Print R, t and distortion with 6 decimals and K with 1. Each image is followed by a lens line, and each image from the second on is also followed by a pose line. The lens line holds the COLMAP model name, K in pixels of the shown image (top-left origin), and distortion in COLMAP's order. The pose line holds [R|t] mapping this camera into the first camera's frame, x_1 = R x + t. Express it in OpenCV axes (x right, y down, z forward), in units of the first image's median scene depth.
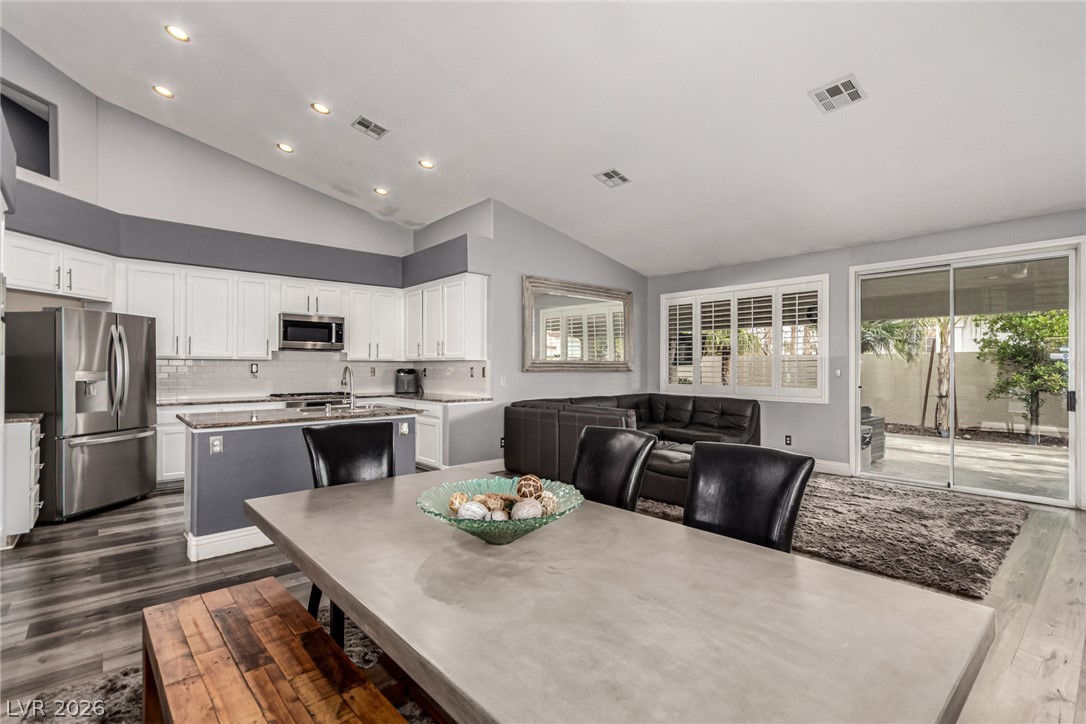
lens RADIAL K [[515.3, 0, 551.4], [0, 515.3, 364.8], [0, 0, 1]] dist [0.011661, -0.000893]
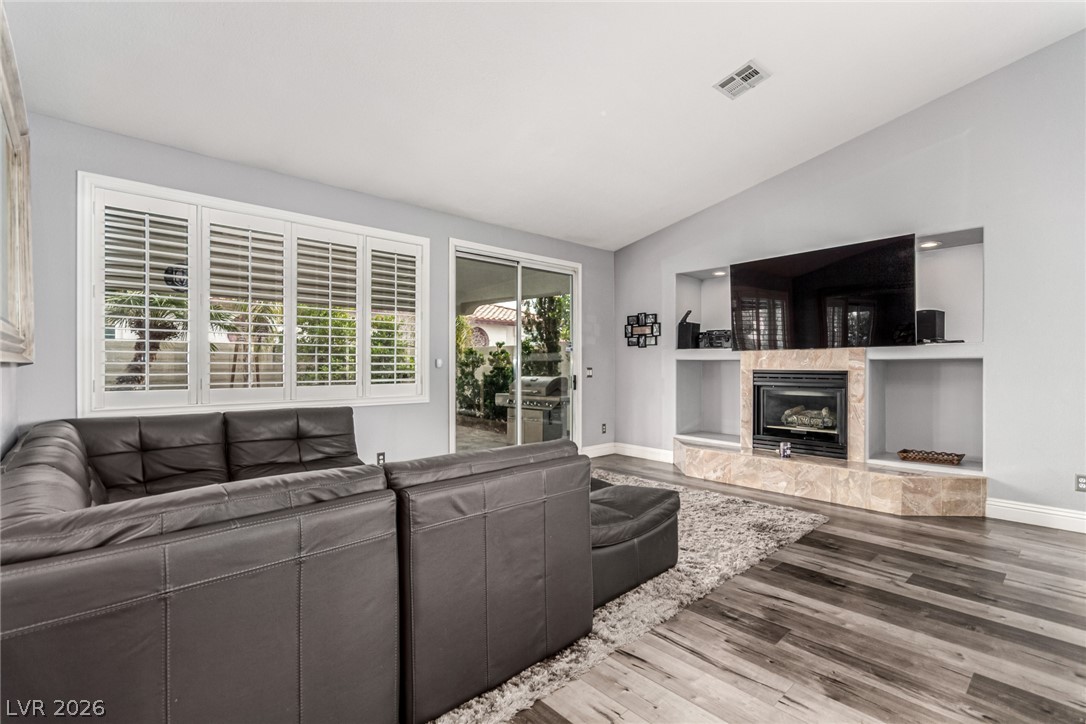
lens RADIAL K [[494.9, 0, 561.6], [0, 494.9, 366.1], [0, 0, 1]] dist [-0.000589, 0.000124]
pose [[-0.028872, -0.003656, 0.999576, -0.232695], [-0.002947, 0.999989, 0.003573, 0.016668], [-0.999579, -0.002842, -0.028882, 0.812801]]
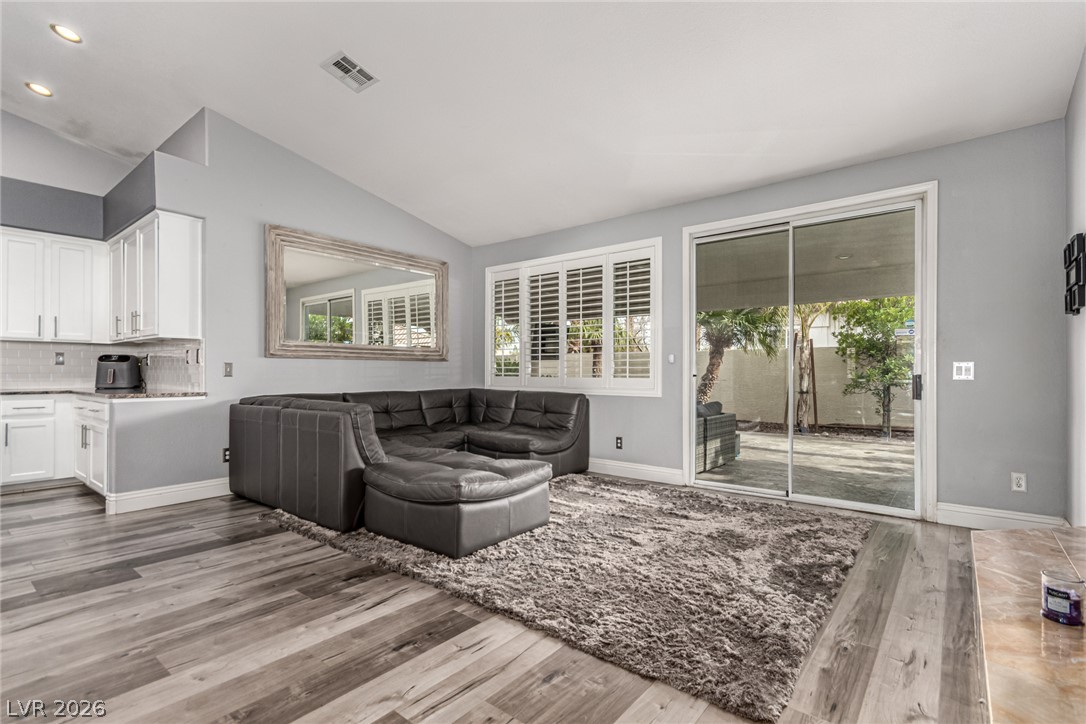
lens RADIAL K [[518.1, 0, 550.1], [0, 518.1, 369.4], [0, 0, 1]] dist [0.010740, 0.000252]
pose [[0.986155, 0.000909, 0.165821, 0.226206], [-0.000909, 1.000000, -0.000080, 0.032372], [-0.165821, -0.000072, 0.986156, 0.221926]]
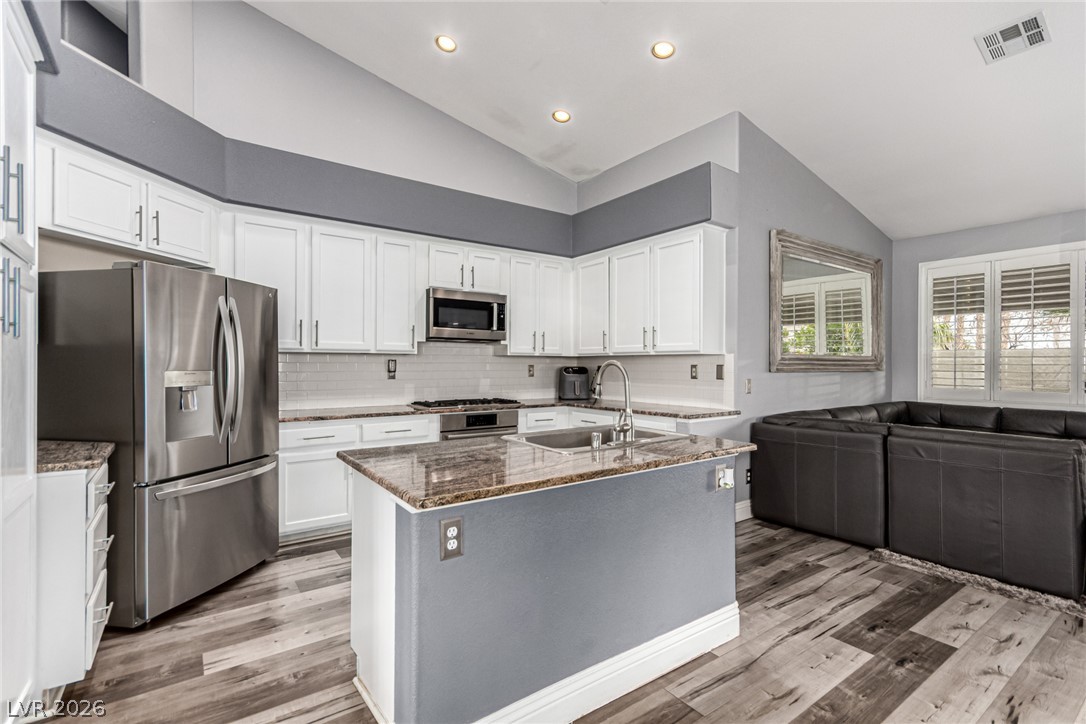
lens RADIAL K [[512.1, 0, 553.2], [0, 512.1, 363.3], [0, 0, 1]] dist [0.007101, 0.000582]
pose [[0.995565, 0.000968, -0.094076, -0.287072], [-0.000862, 0.999999, 0.001160, 0.002280], [0.094077, -0.001073, 0.995564, 0.313296]]
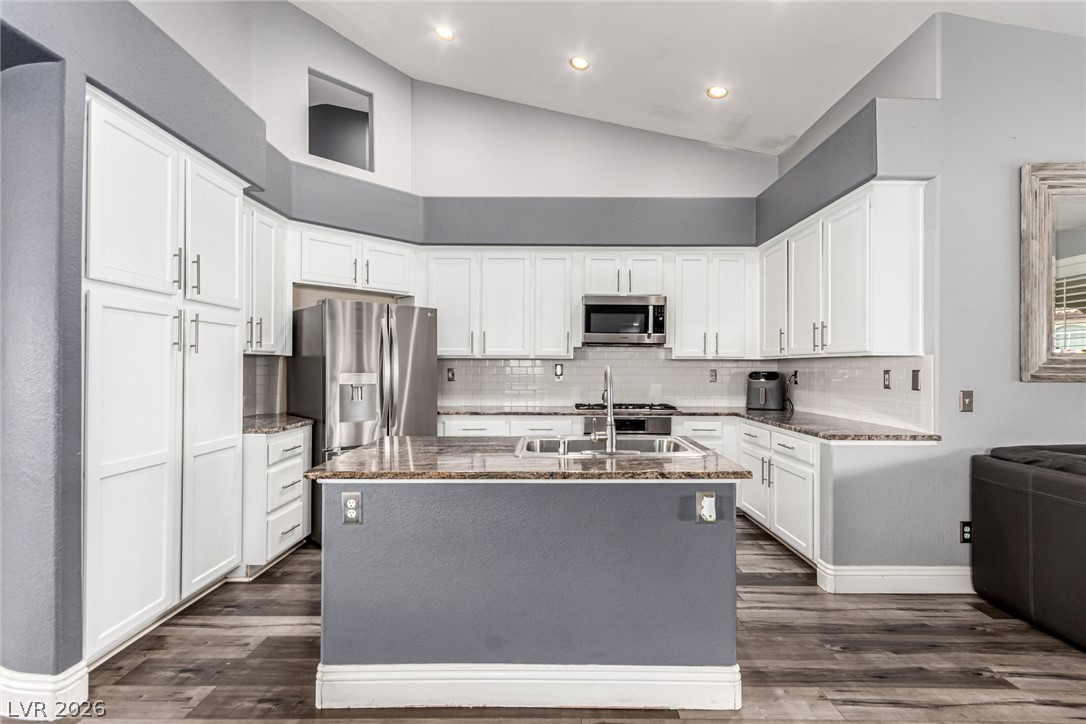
lens RADIAL K [[524.5, 0, 543.0], [0, 524.5, 362.0], [0, 0, 1]] dist [0.007092, 0.000354]
pose [[0.743895, -0.005060, -0.668277, -0.060918], [0.000011, 0.999971, -0.007559, 0.001066], [0.668296, 0.005616, 0.743874, 0.395789]]
